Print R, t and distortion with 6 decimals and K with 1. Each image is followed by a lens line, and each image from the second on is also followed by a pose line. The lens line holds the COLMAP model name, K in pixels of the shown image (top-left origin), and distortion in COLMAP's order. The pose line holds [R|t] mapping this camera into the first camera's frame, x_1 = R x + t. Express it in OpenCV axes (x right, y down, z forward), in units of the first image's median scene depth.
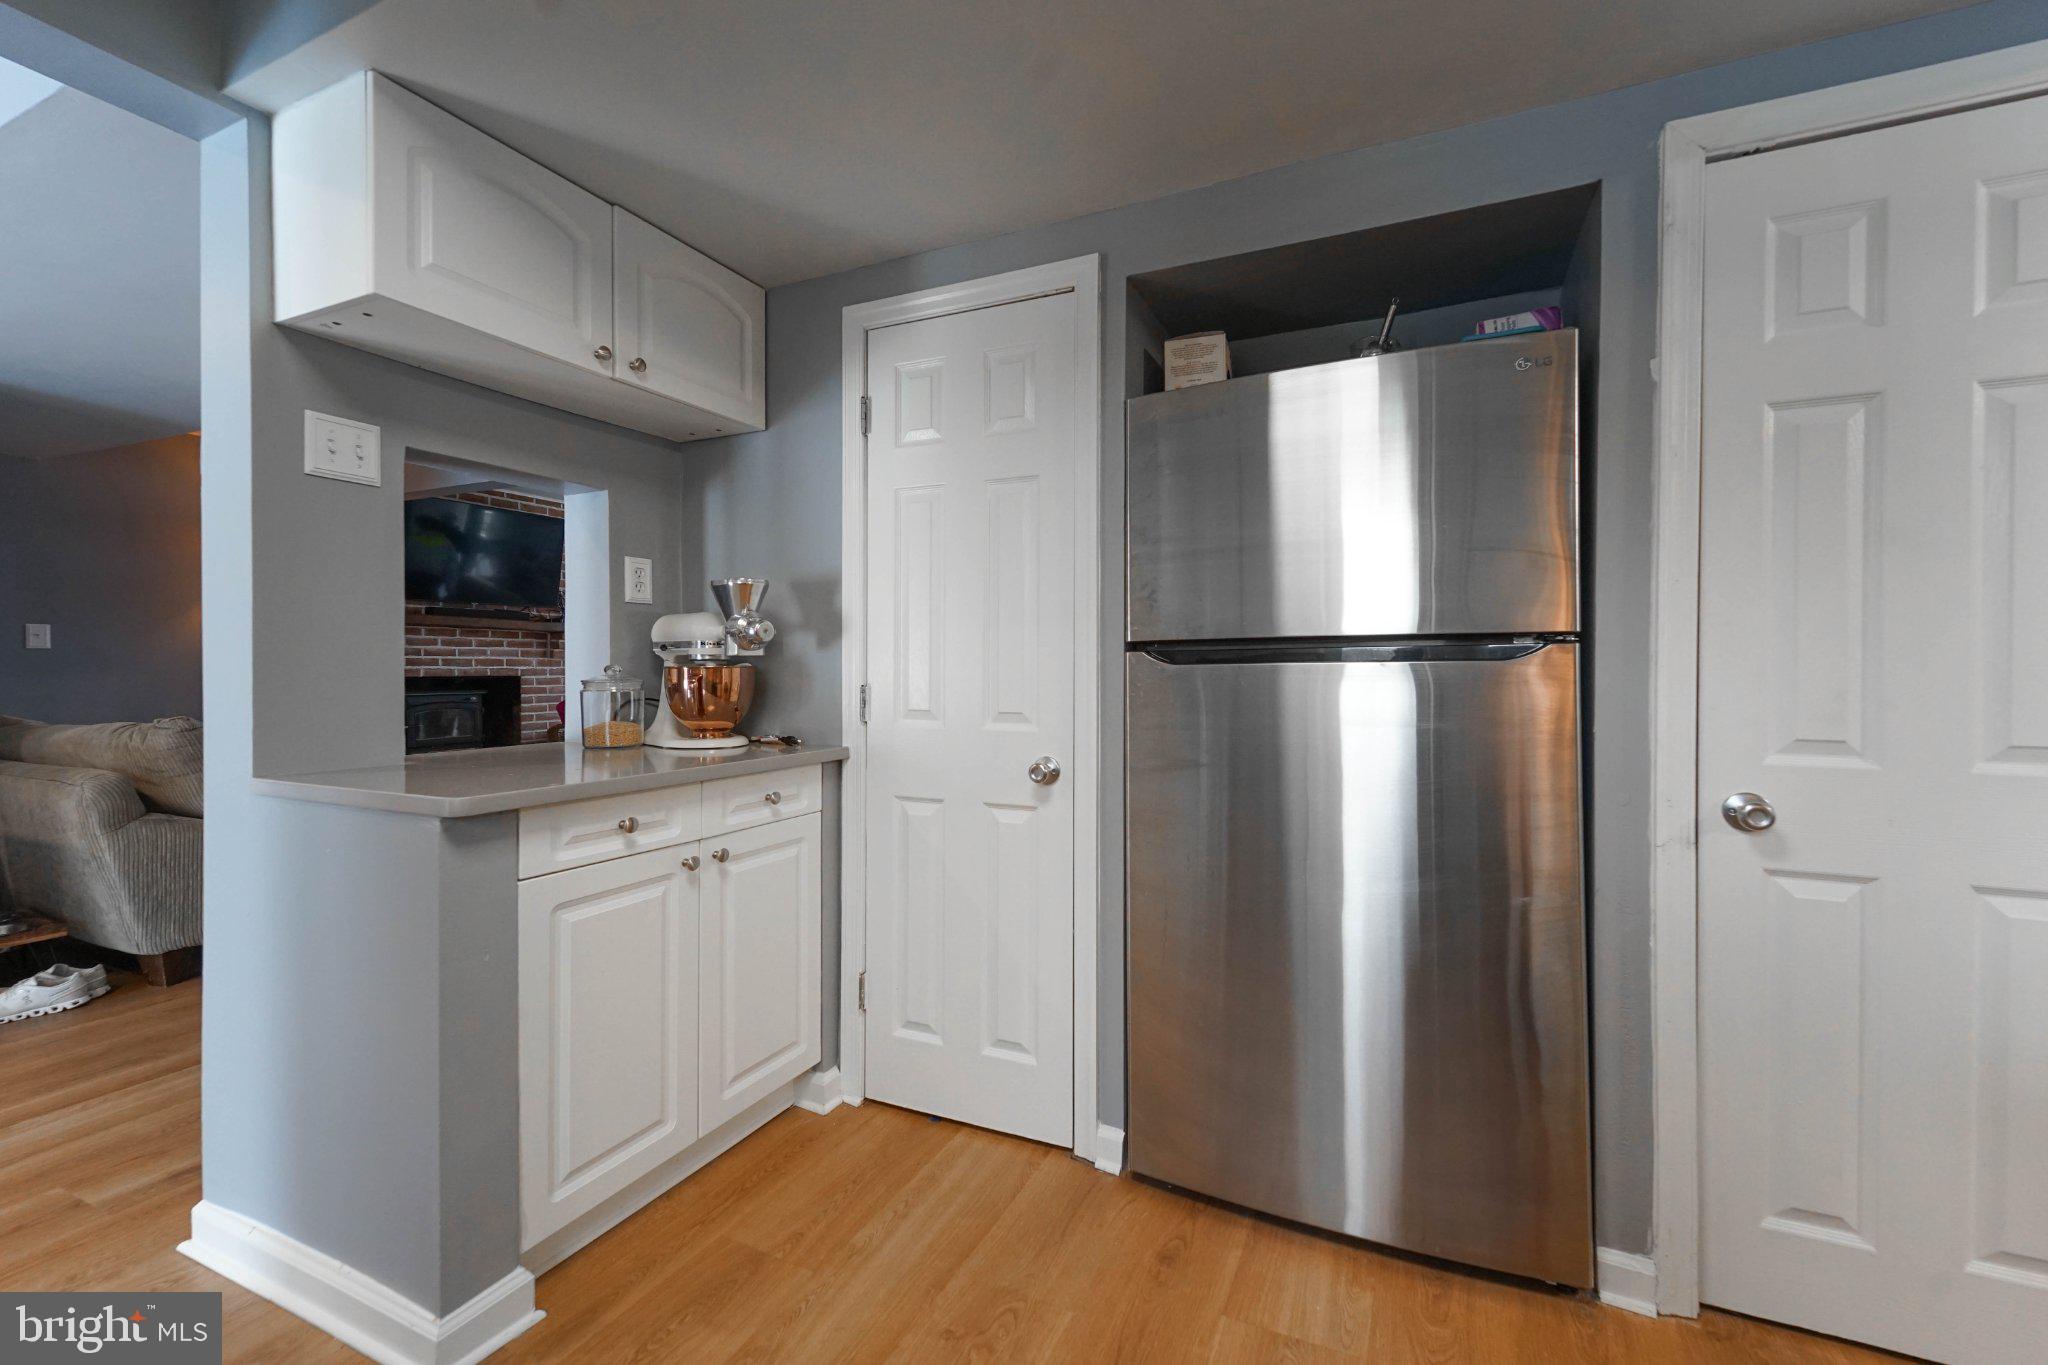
lens RADIAL K [[838.7, 0, 1064.2], [0, 838.7, 666.9], [0, 0, 1]] dist [0.016582, -0.000460]
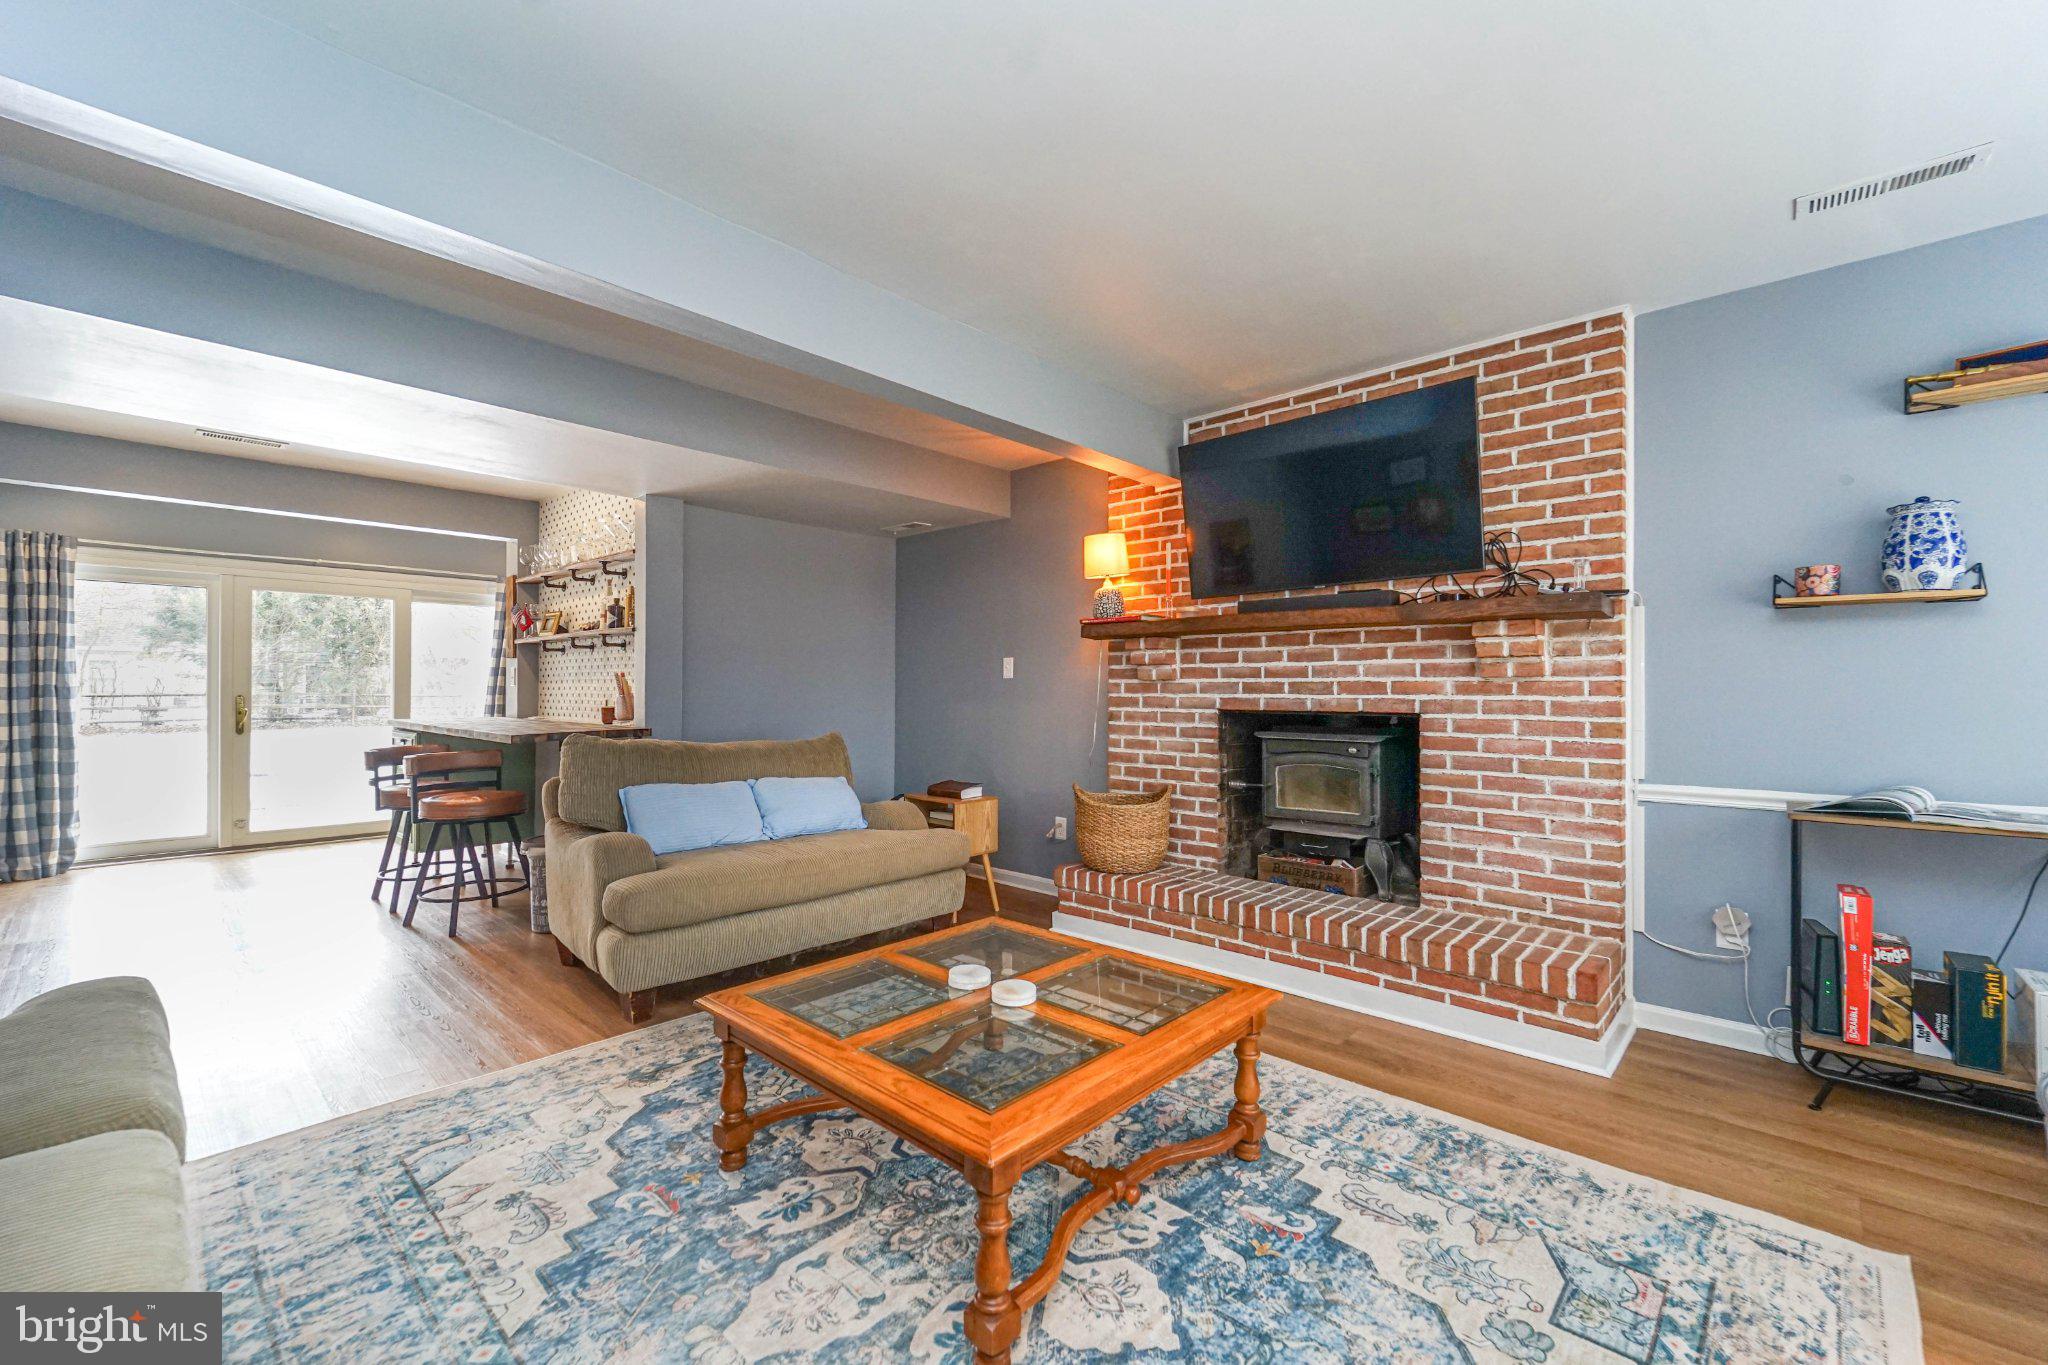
lens RADIAL K [[838.7, 0, 1021.7], [0, 838.7, 686.8], [0, 0, 1]] dist [0.016582, -0.000460]
pose [[-0.342780, 0.002670, -0.939412, -0.078650], [0.004310, 0.999990, 0.001269, -0.007391], [0.939406, -0.003614, -0.342788, 0.968999]]
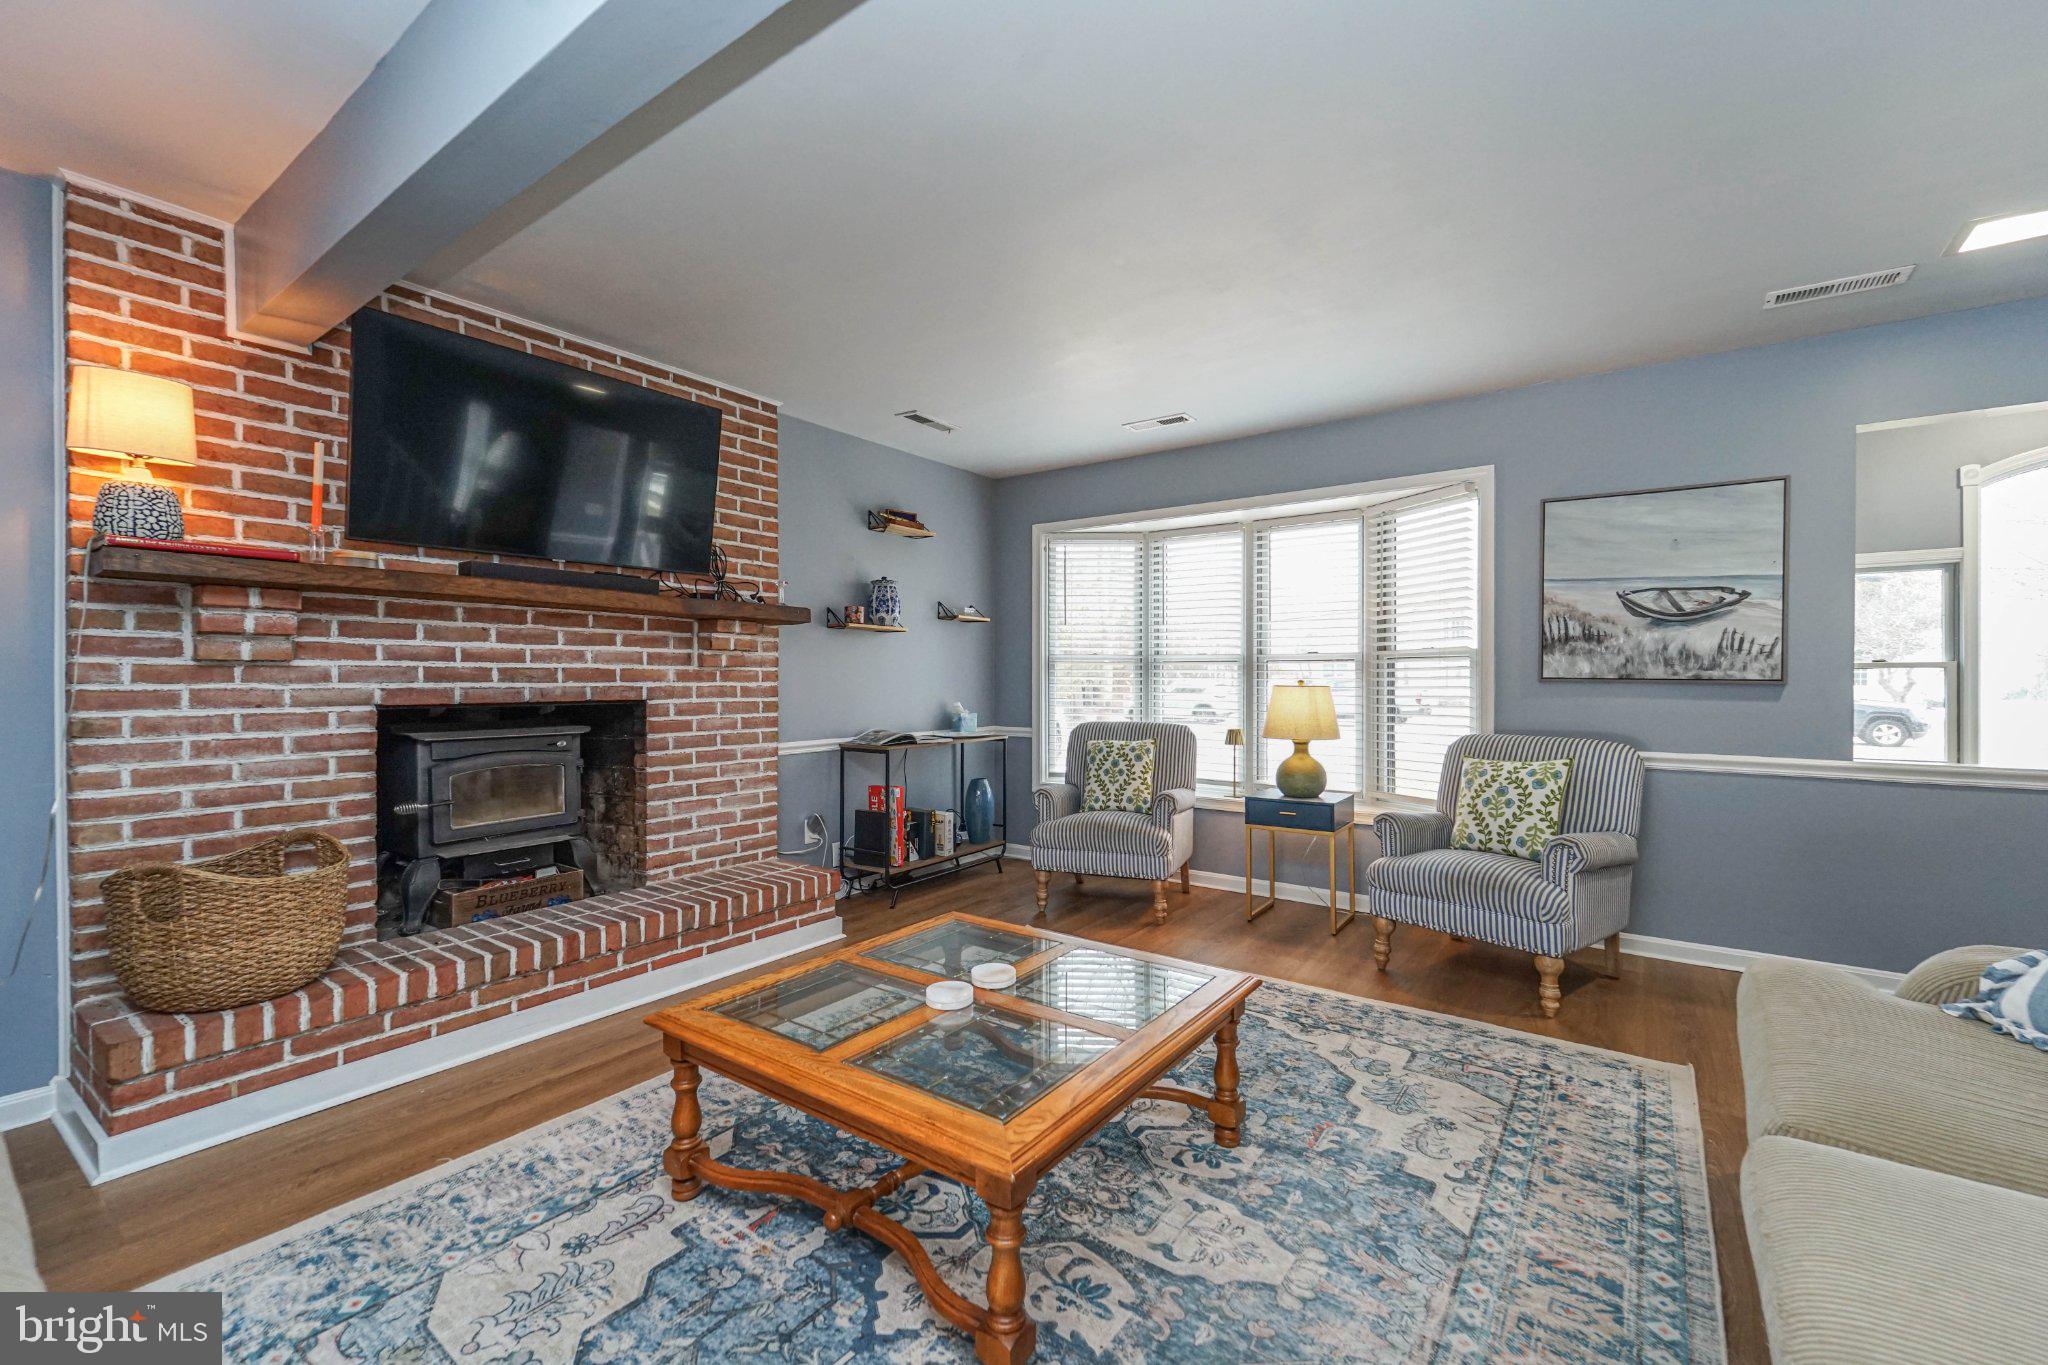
lens RADIAL K [[838.7, 0, 1026.0], [0, 838.7, 682.1], [0, 0, 1]] dist [0.016582, -0.000460]
pose [[0.973423, 0.002270, -0.229002, -0.291754], [-0.000964, 0.999983, 0.005813, -0.003997], [0.229011, -0.005438, 0.973409, 0.544880]]
